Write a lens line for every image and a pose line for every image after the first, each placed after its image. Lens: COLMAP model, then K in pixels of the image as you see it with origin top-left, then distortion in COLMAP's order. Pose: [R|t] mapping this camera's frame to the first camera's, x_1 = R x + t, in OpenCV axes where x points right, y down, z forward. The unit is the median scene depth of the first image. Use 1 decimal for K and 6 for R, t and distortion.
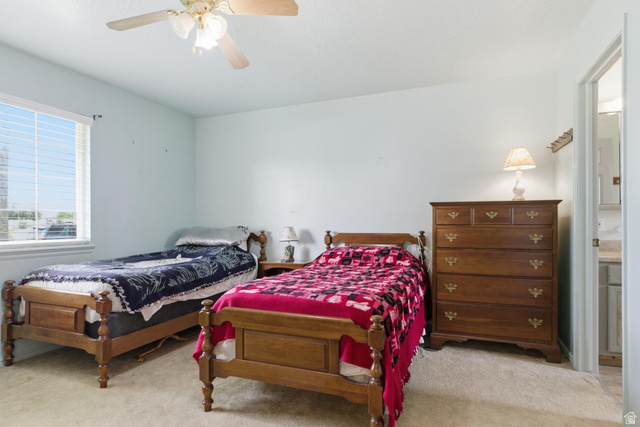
lens RADIAL K [[356.3, 0, 320.5], [0, 356.3, 219.2], [0, 0, 1]] dist [0.004131, 0.000529]
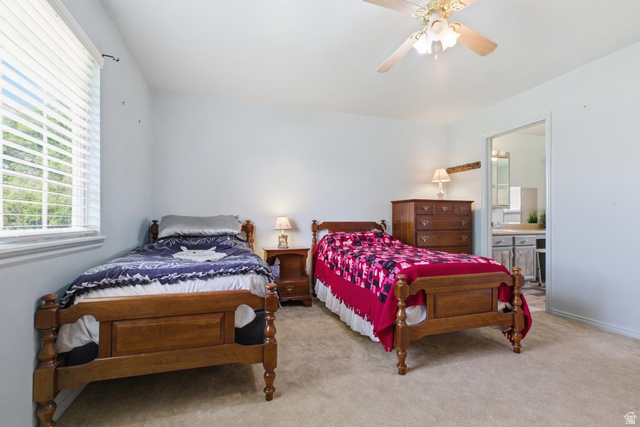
lens RADIAL K [[298.4, 0, 321.3], [0, 298.4, 214.9], [0, 0, 1]] dist [-0.003148, -0.000168]
pose [[0.773218, 0.015813, 0.633943, -0.768964], [-0.007808, 0.999851, -0.015417, 0.040951], [-0.634092, 0.006971, 0.773226, 0.306960]]
